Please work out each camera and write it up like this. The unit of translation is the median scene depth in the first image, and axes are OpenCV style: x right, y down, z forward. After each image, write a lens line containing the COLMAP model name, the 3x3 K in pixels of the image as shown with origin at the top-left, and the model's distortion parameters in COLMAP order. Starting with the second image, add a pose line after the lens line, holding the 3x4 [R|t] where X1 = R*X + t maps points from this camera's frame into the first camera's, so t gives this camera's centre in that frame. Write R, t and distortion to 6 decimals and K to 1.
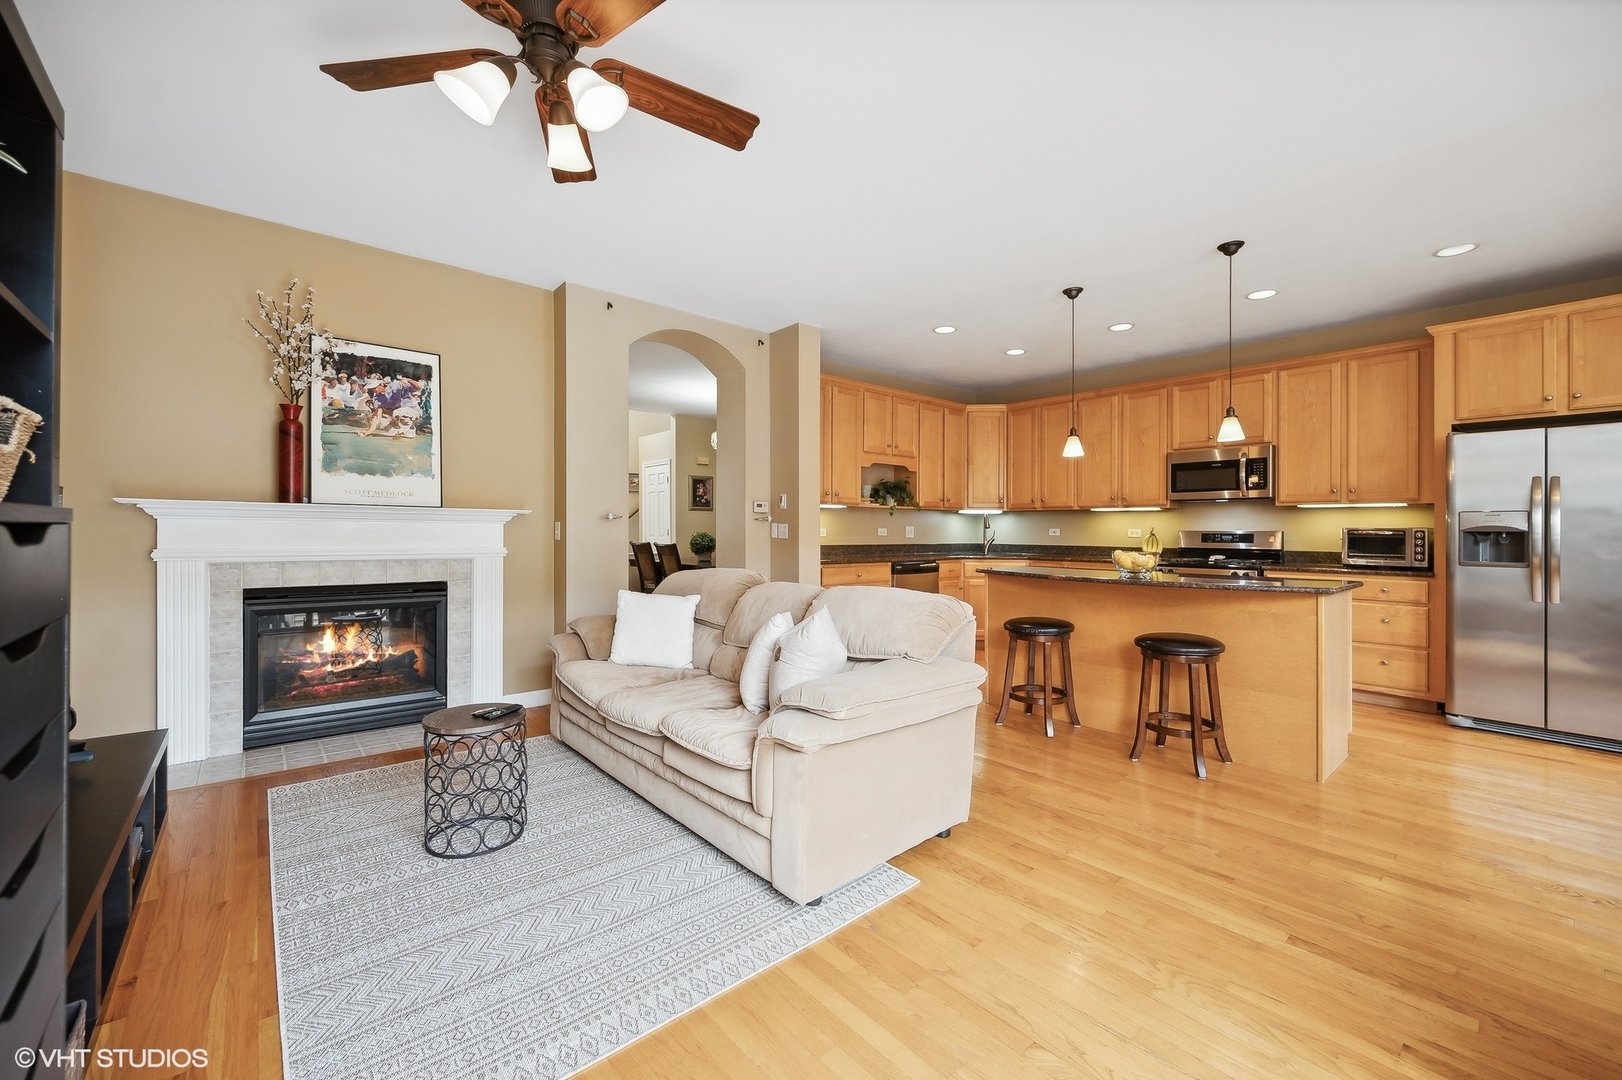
lens RADIAL K [[646.5, 0, 808.2], [0, 646.5, 524.8], [0, 0, 1]] dist [0.002309, -0.000168]
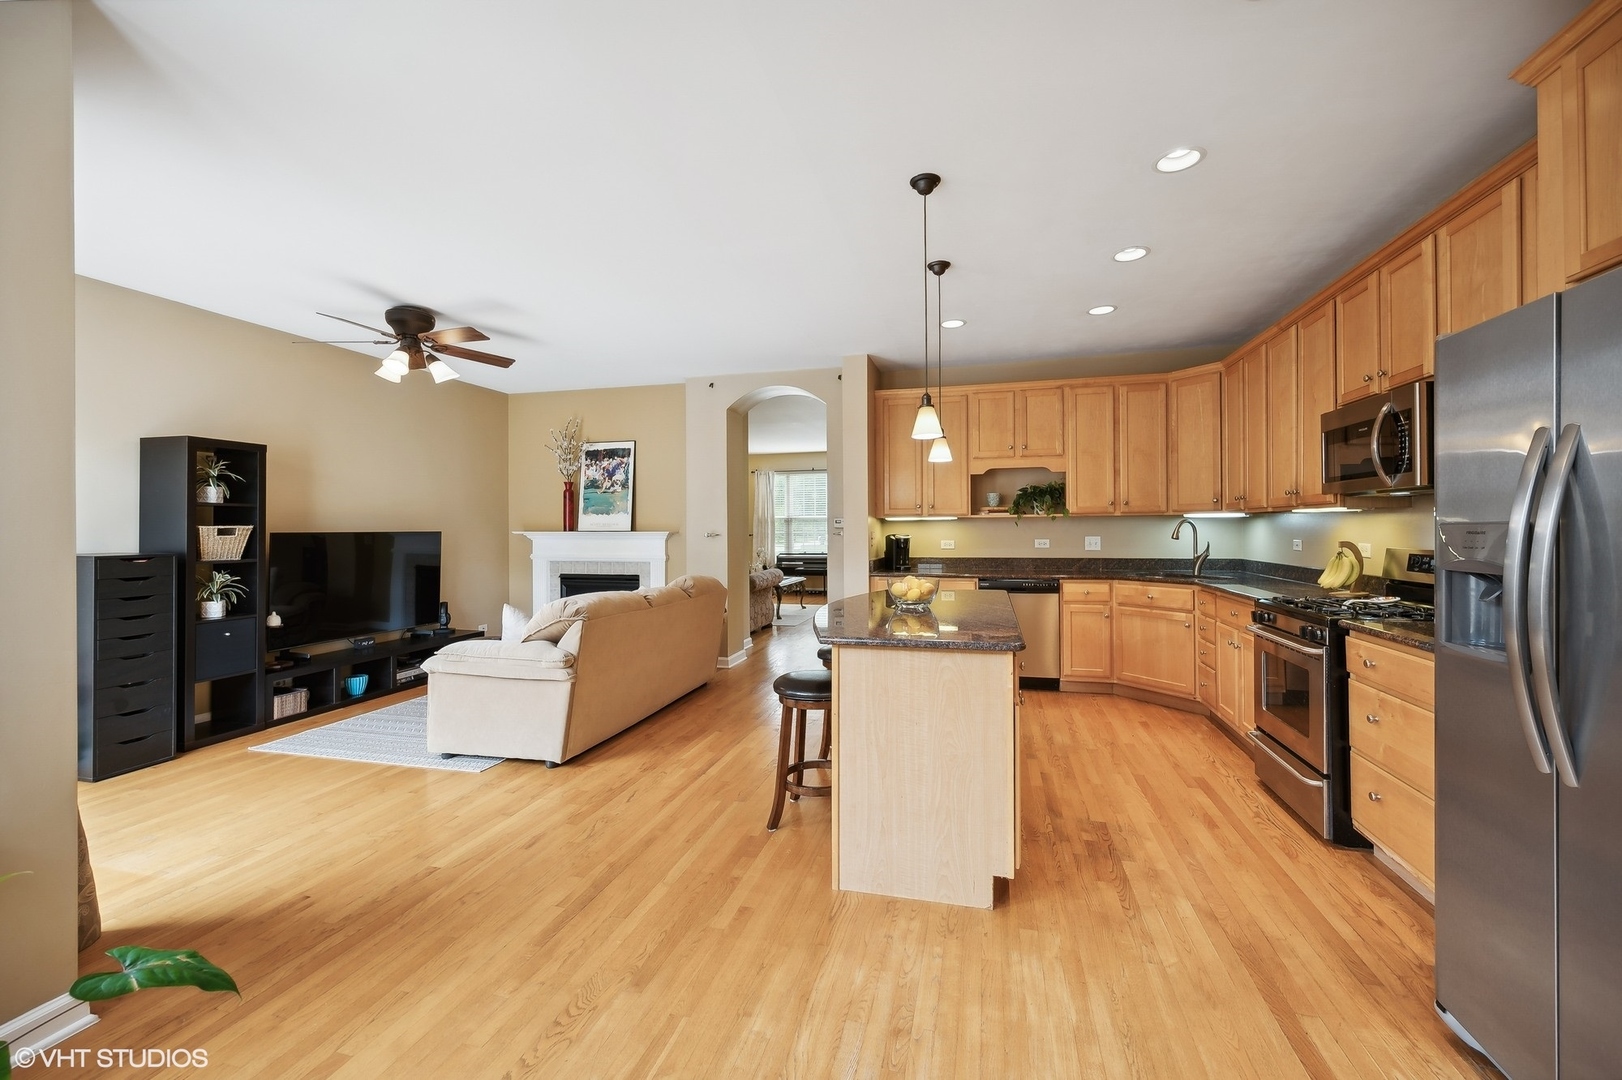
lens RADIAL K [[646.5, 0, 808.2], [0, 646.5, 524.8], [0, 0, 1]] dist [0.002309, -0.000168]
pose [[0.569677, -0.015734, -0.821718, 1.131167], [0.018545, 0.999808, -0.006287, -0.025400], [0.821659, -0.011657, 0.569860, 0.431250]]
